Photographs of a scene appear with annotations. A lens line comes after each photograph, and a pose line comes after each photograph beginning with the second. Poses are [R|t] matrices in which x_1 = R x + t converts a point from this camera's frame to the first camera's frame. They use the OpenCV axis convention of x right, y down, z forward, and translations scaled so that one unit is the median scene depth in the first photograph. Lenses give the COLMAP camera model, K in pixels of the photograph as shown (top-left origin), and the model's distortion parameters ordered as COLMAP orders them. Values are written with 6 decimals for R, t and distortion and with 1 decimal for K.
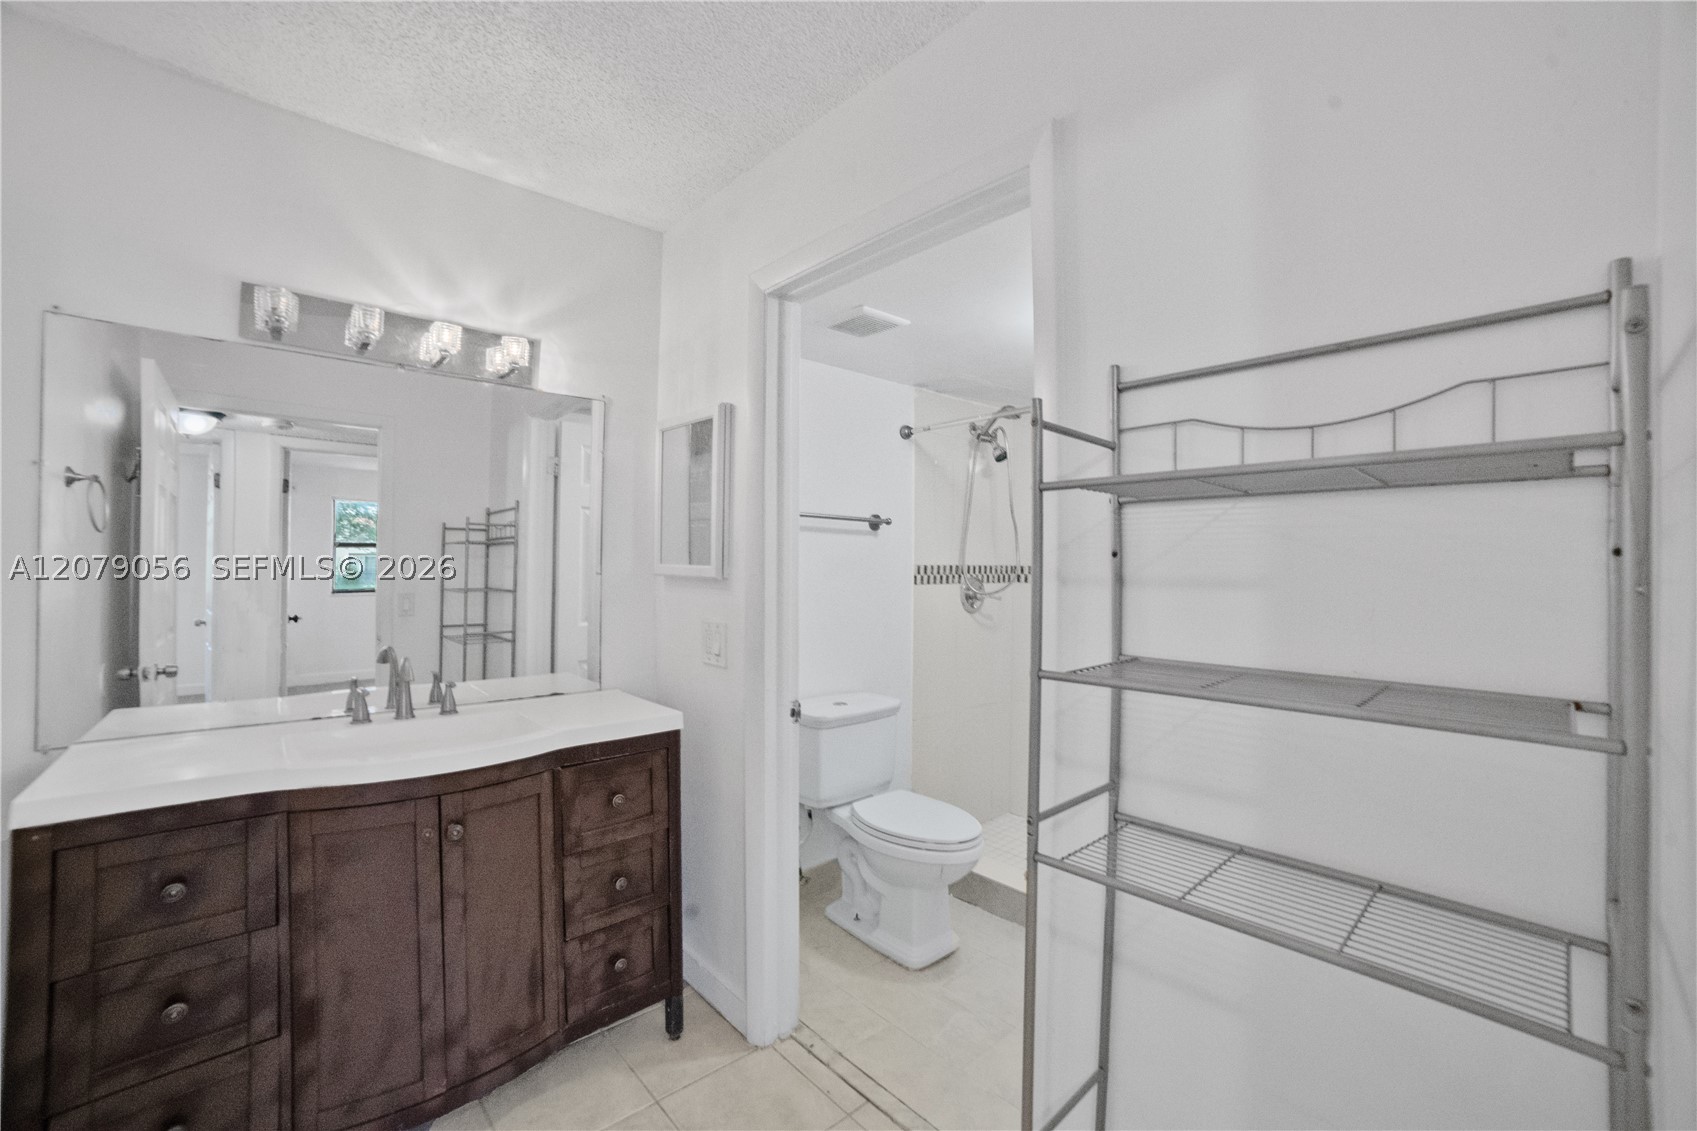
lens RADIAL K [[696.4, 0, 844.5], [0, 696.4, 561.2], [0, 0, 1]] dist [-0.105206, 0.036448]
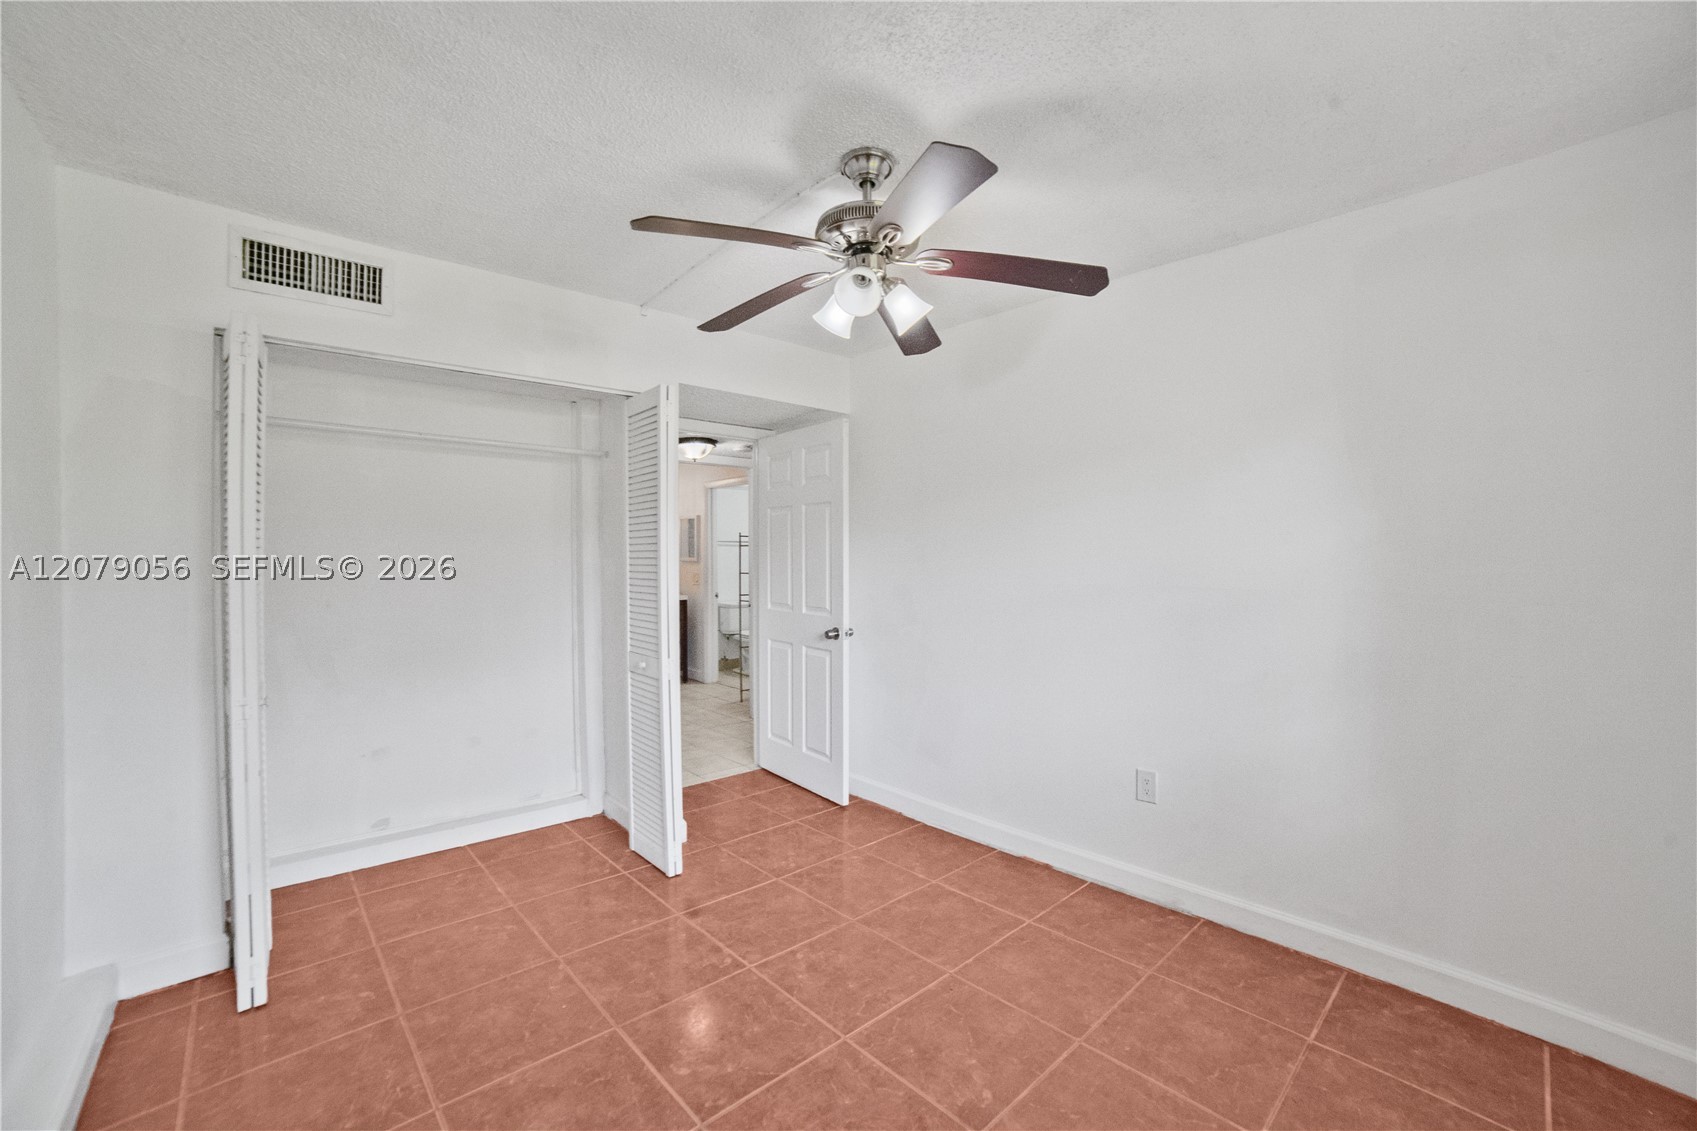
lens RADIAL K [[696.4, 0, 844.5], [0, 696.4, 561.2], [0, 0, 1]] dist [-0.105206, 0.036448]
pose [[0.999952, -0.009754, -0.000523, 1.219272], [0.009759, 0.999879, 0.012086, -0.025010], [0.000405, -0.012090, 0.999927, -5.407635]]
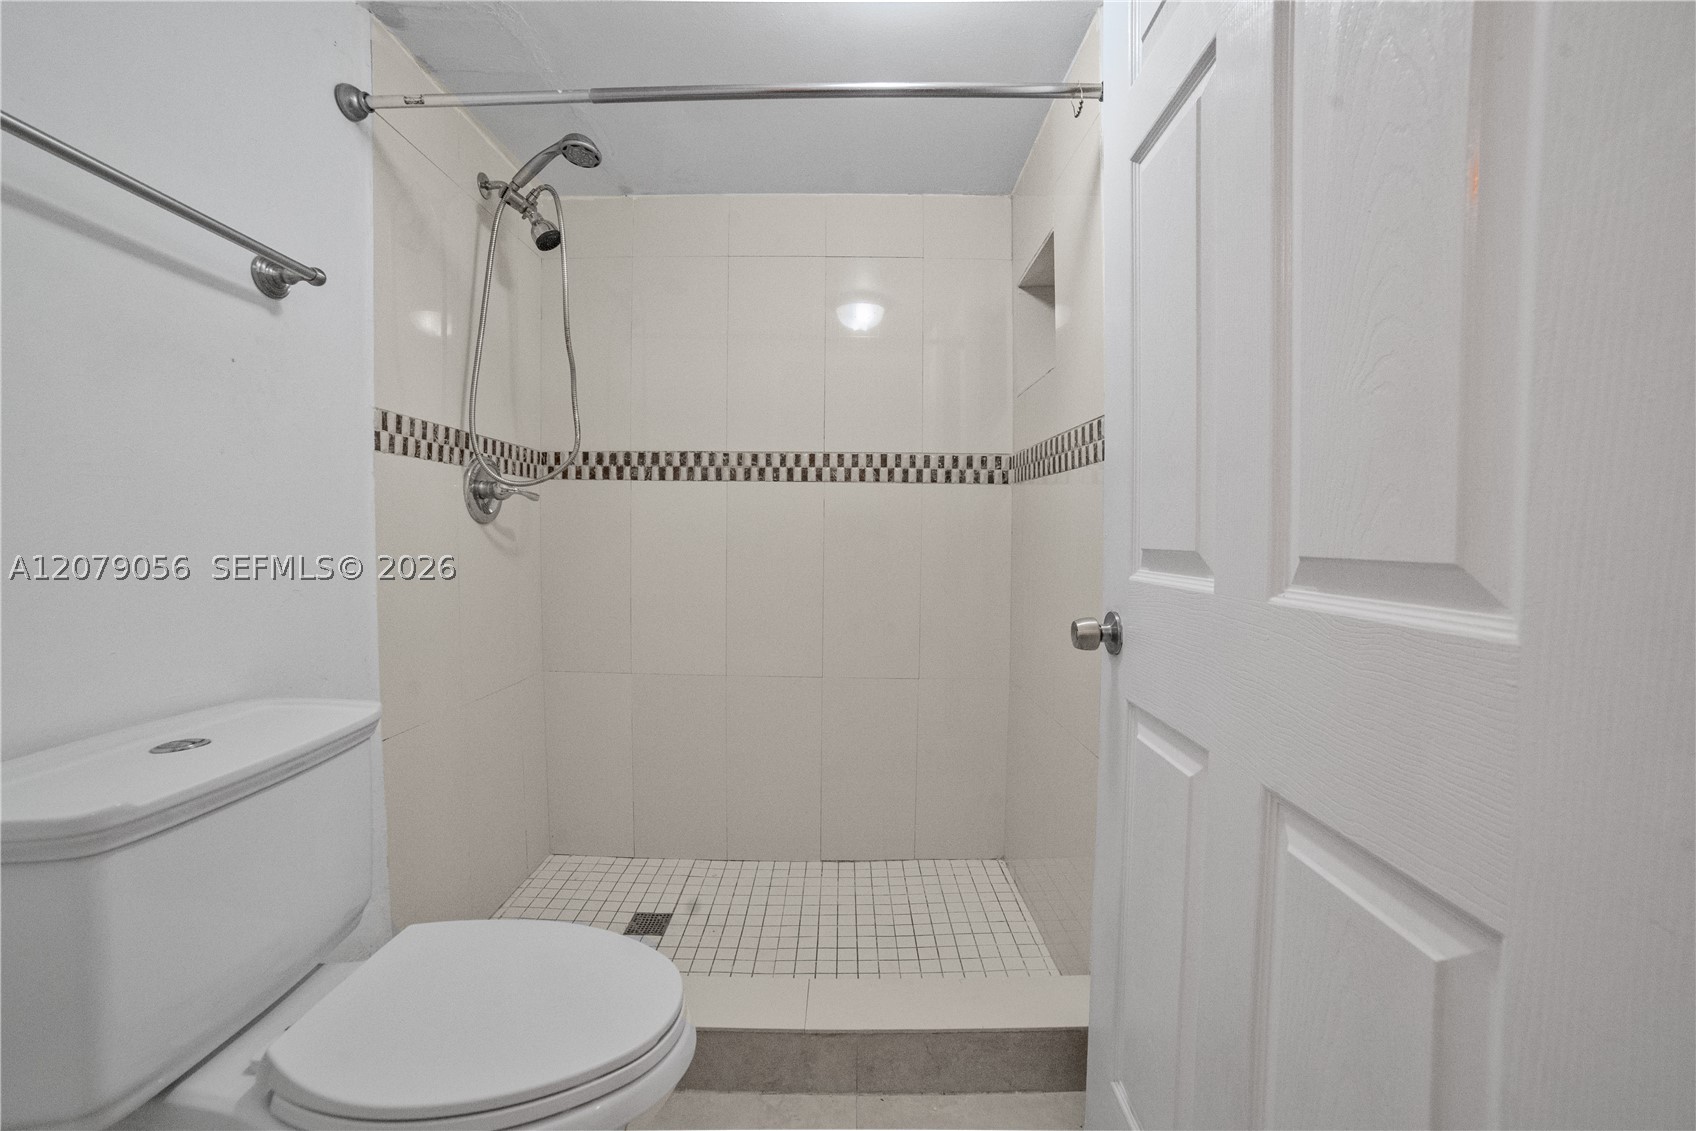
lens RADIAL K [[688.8, 0, 852.2], [0, 688.8, 541.2], [0, 0, 1]] dist [-0.007969, 0.000046]
pose [[0.678497, -0.020214, 0.734325, -0.020094], [0.001306, 0.999653, 0.026312, 0.078025], [-0.734602, -0.016893, 0.678288, 0.426473]]
